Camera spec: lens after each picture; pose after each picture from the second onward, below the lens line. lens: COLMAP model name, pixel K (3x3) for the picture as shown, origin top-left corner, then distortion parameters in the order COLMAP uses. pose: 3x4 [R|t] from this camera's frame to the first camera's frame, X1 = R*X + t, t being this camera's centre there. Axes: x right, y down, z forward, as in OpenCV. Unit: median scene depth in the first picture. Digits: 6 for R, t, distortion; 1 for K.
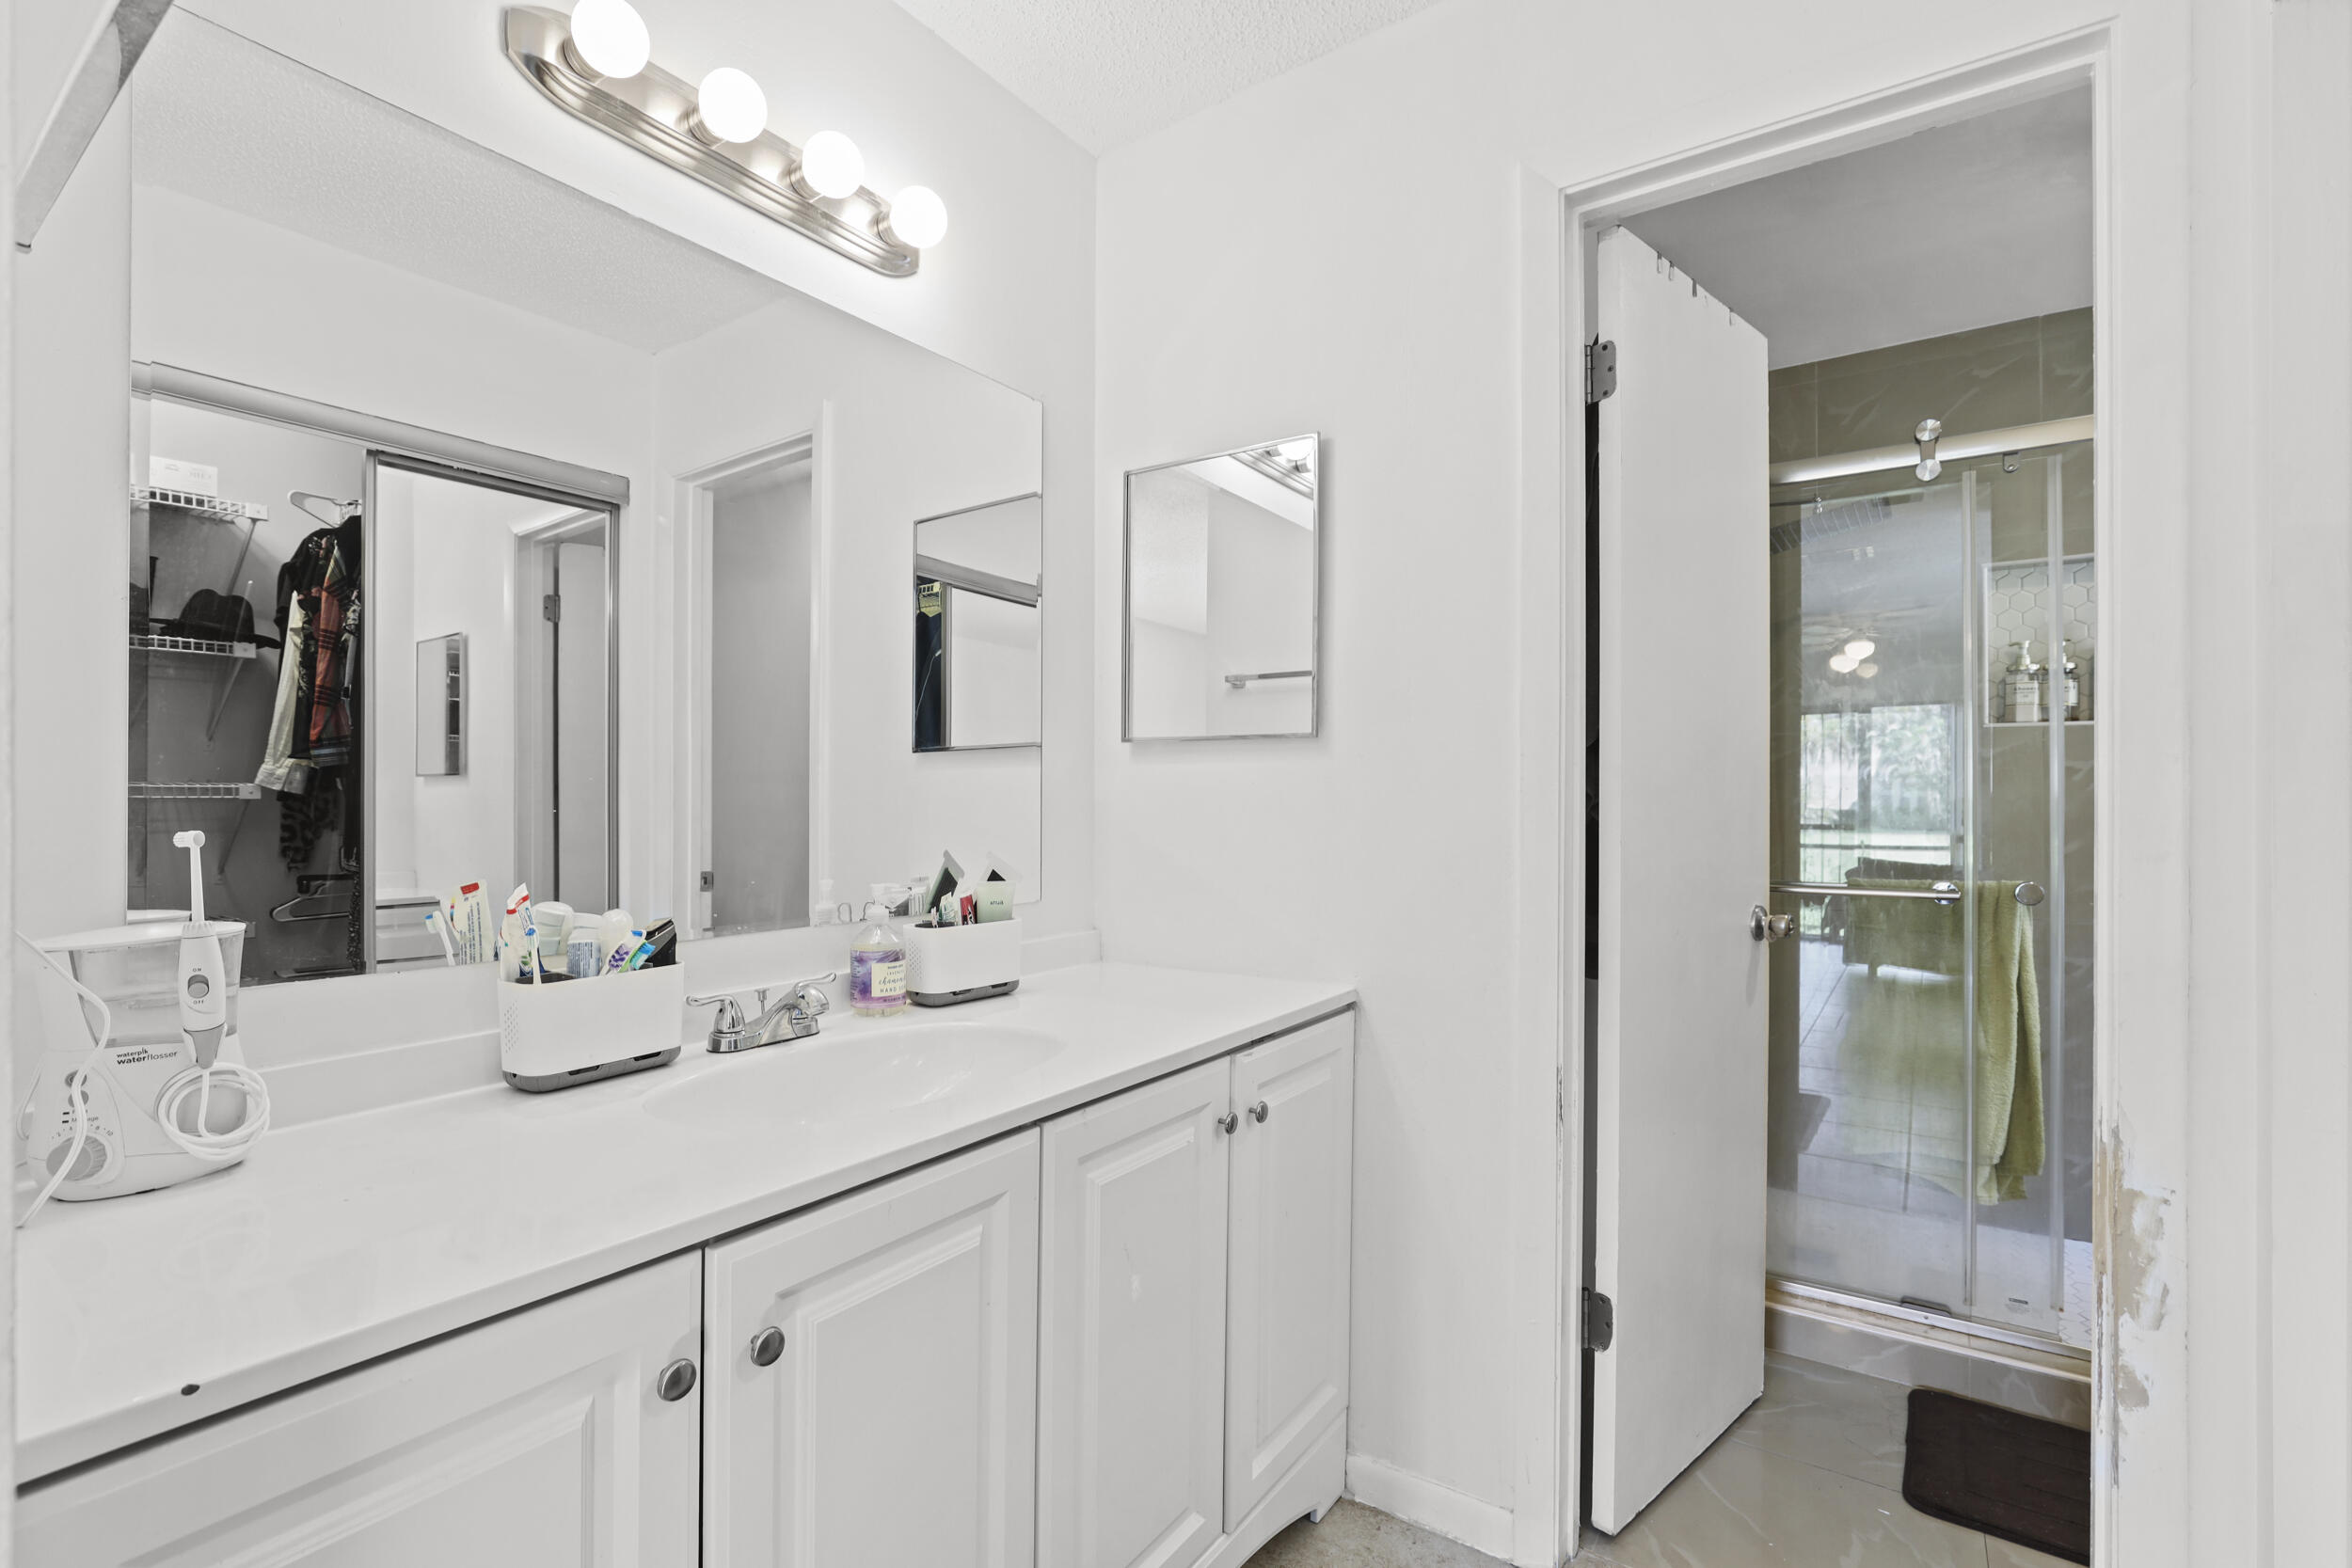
lens RADIAL K [[1046.8, 0, 1185.5], [0, 1046.8, 796.0], [0, 0, 1]] dist [-0.012332, 0.000005]
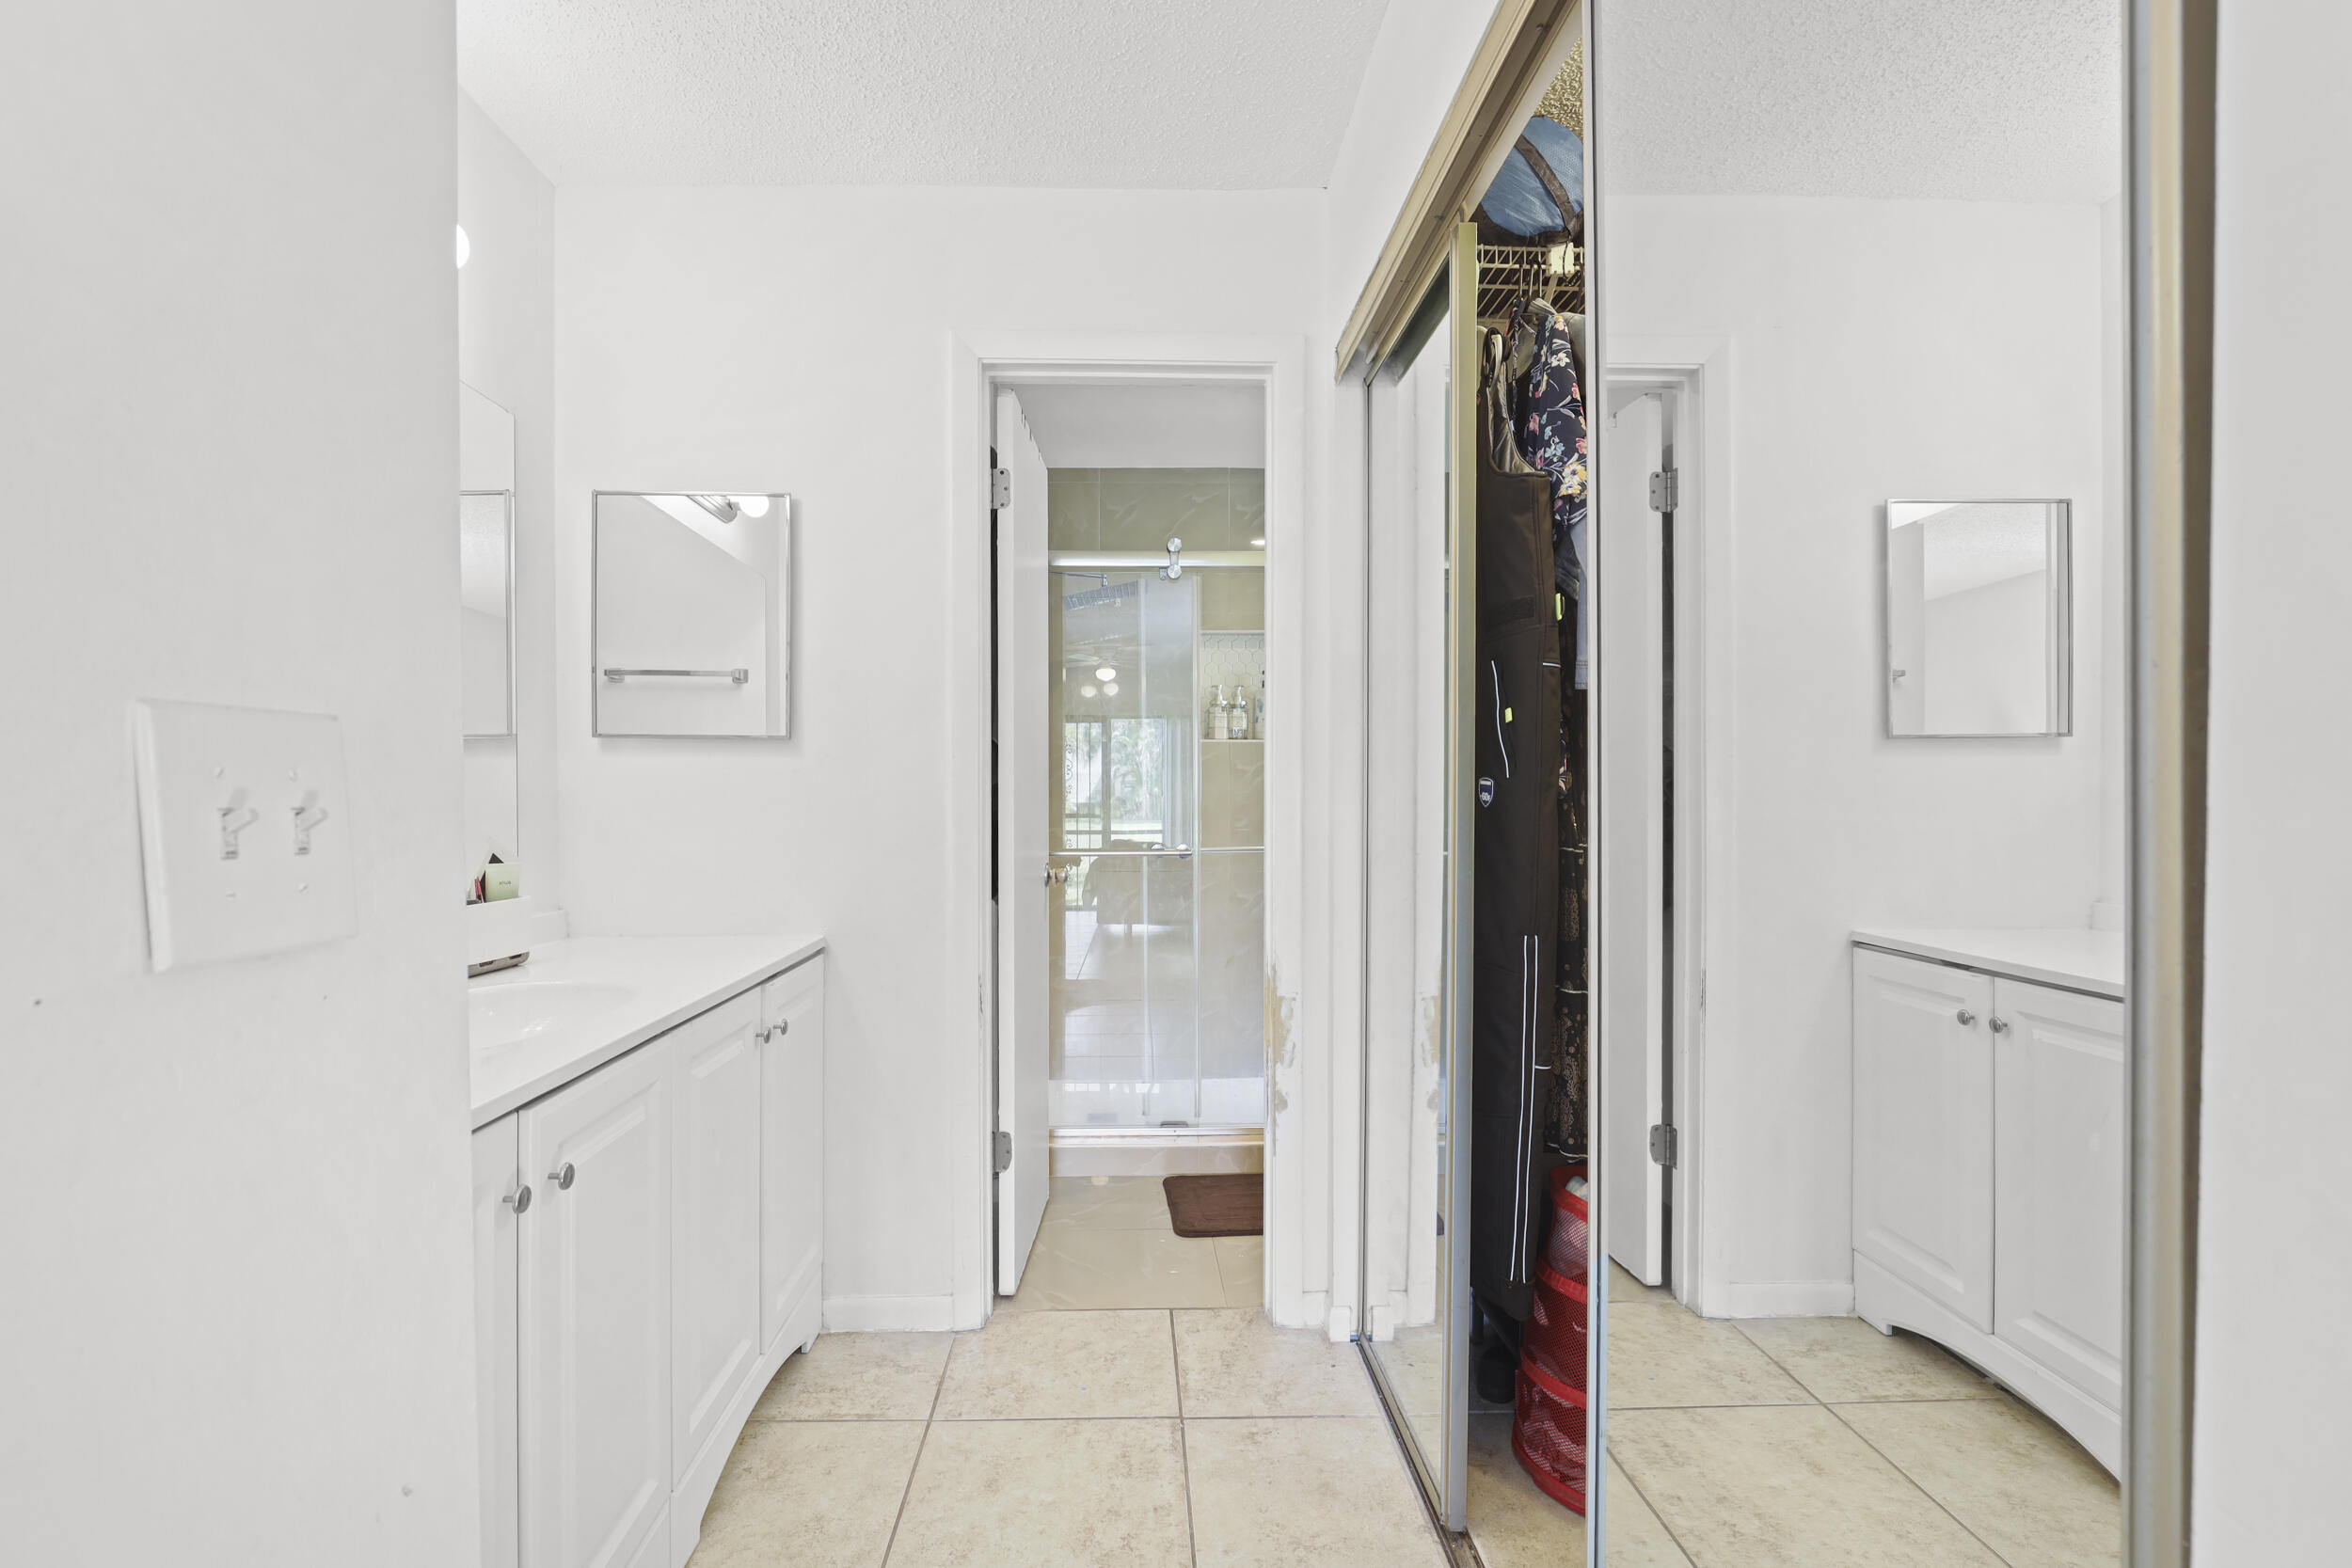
lens RADIAL K [[1046.8, 0, 1176.1], [0, 1046.8, 792.0], [0, 0, 1]] dist [-0.012332, 0.000005]
pose [[0.794749, 0.000011, 0.606939, -0.244549], [-0.000563, 1.000000, 0.000720, 0.005533], [-0.606938, -0.000914, 0.794748, -0.248346]]
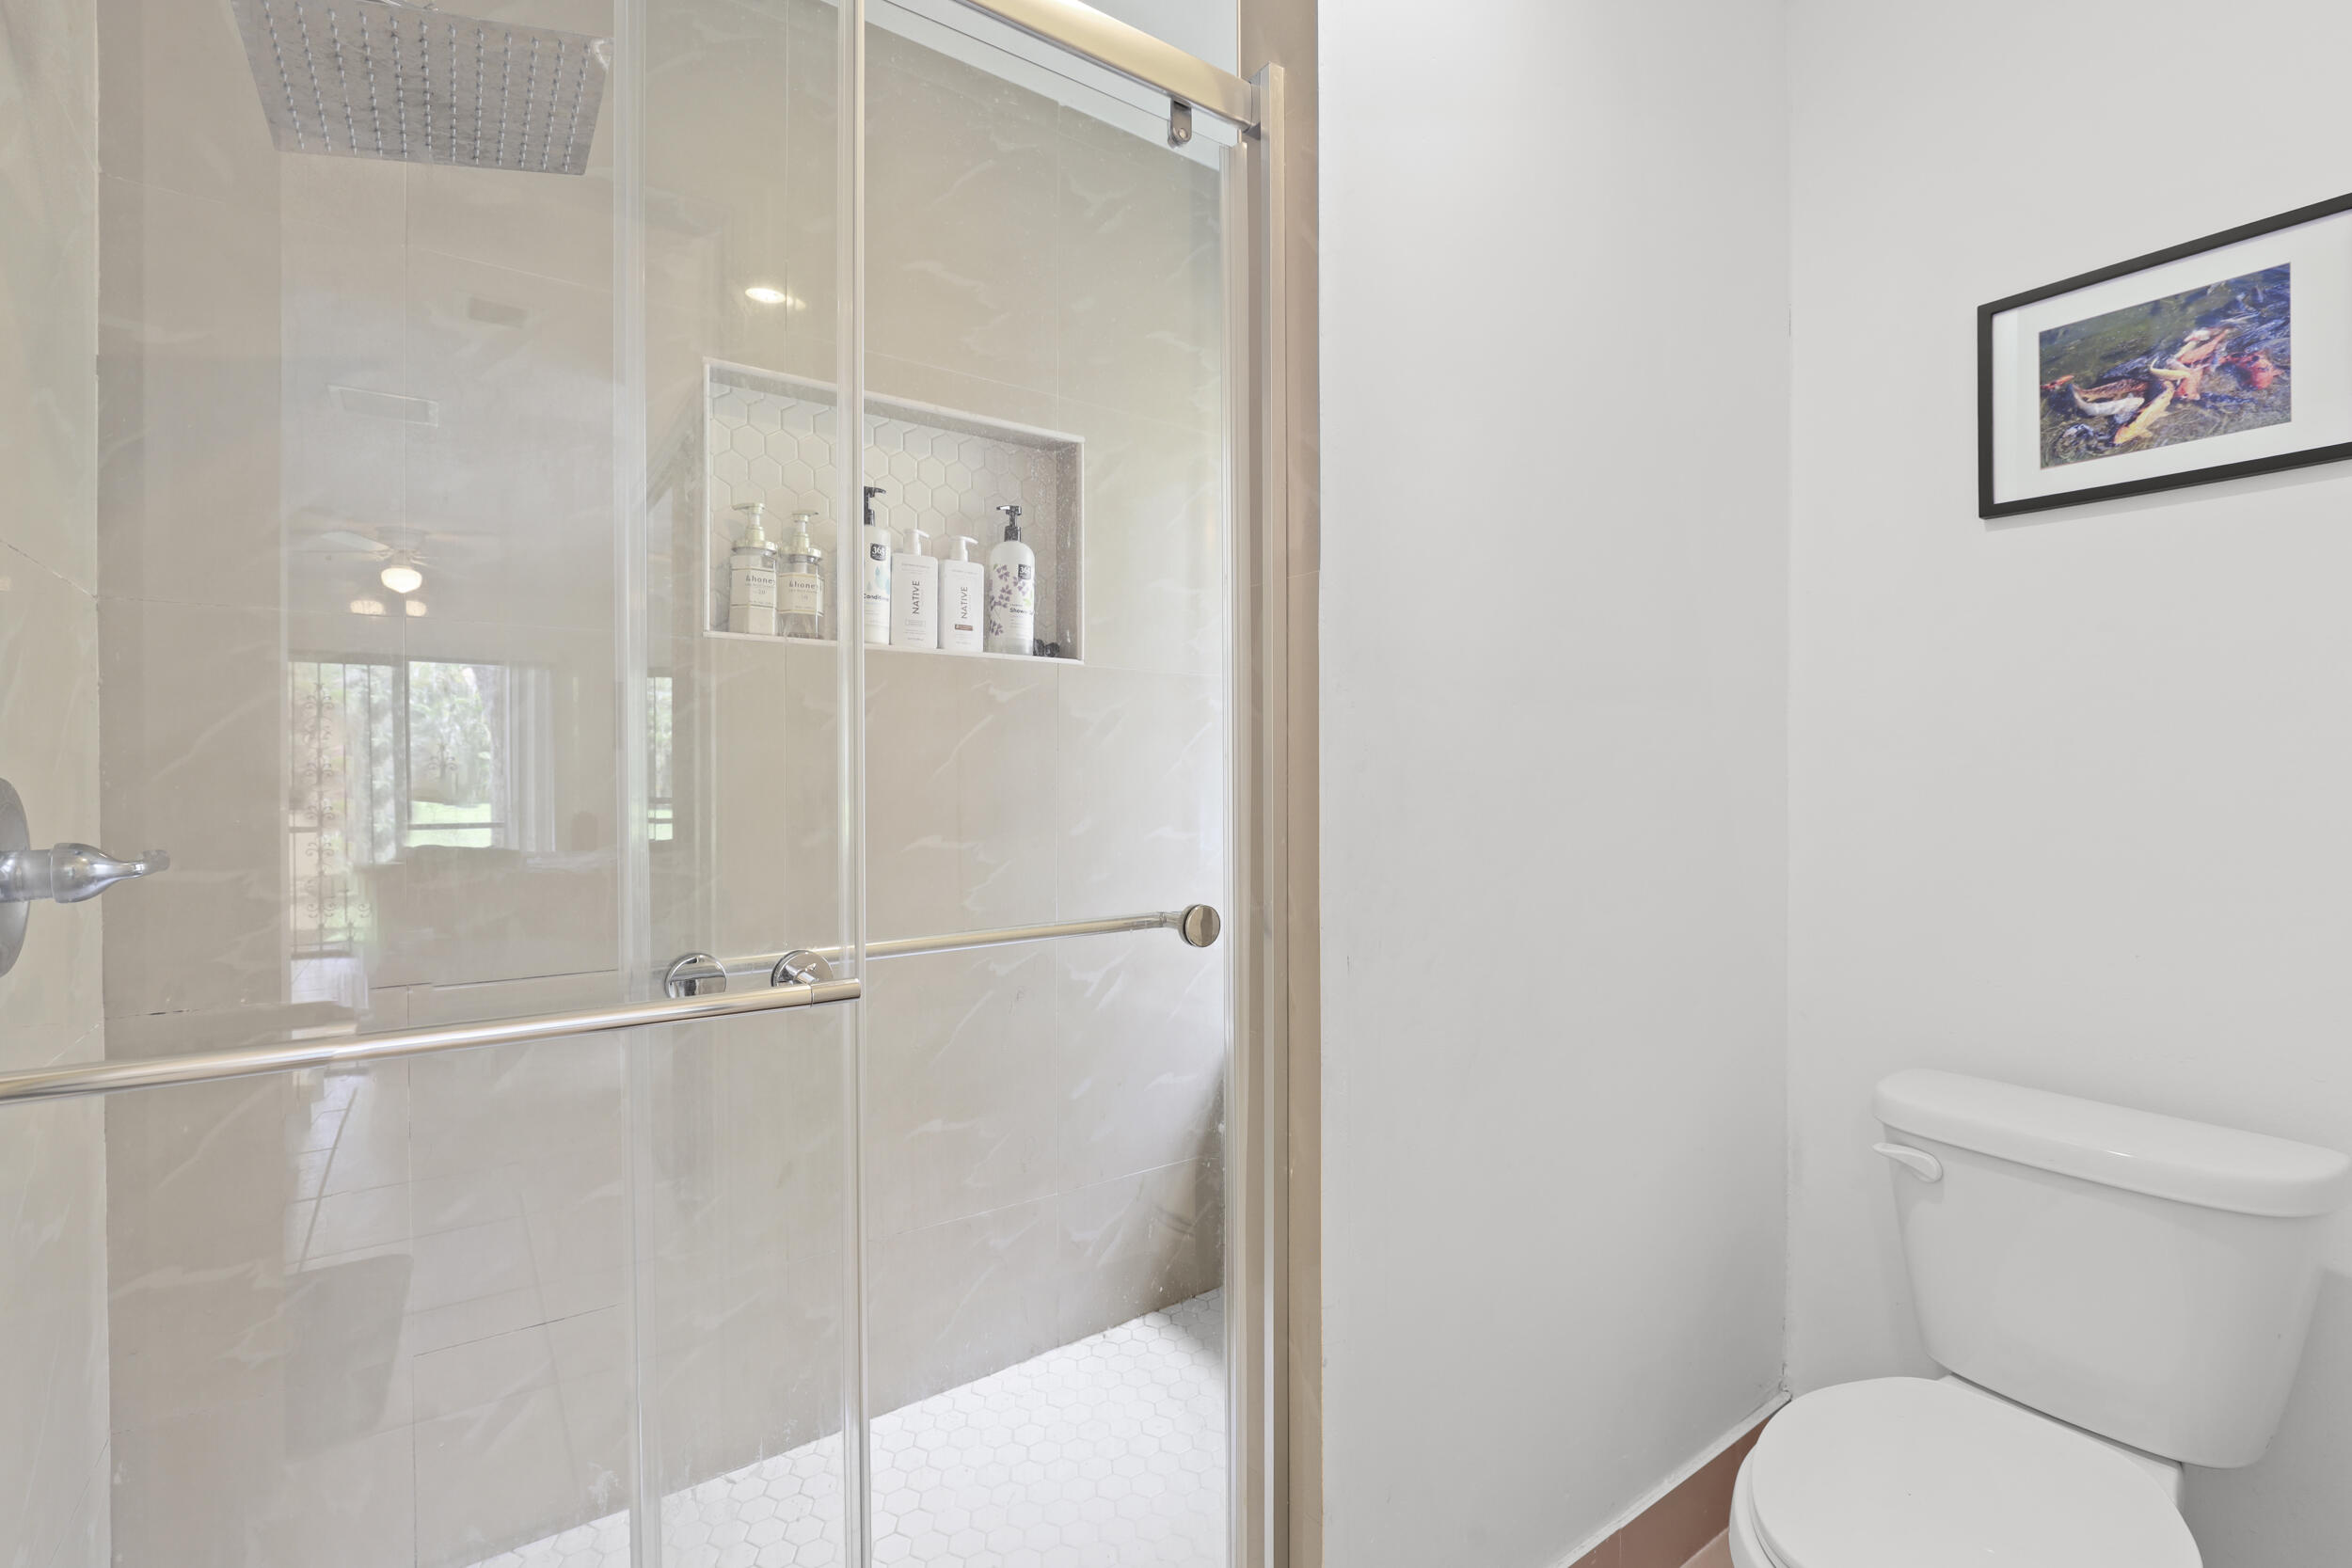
lens RADIAL K [[1046.8, 0, 1185.0], [0, 1046.8, 784.0], [0, 0, 1]] dist [-0.012332, 0.000005]
pose [[0.329947, -0.019279, 0.943803, 0.486206], [0.007909, 0.999813, 0.017658, 0.017472], [-0.943966, 0.001638, 0.330038, 0.900831]]
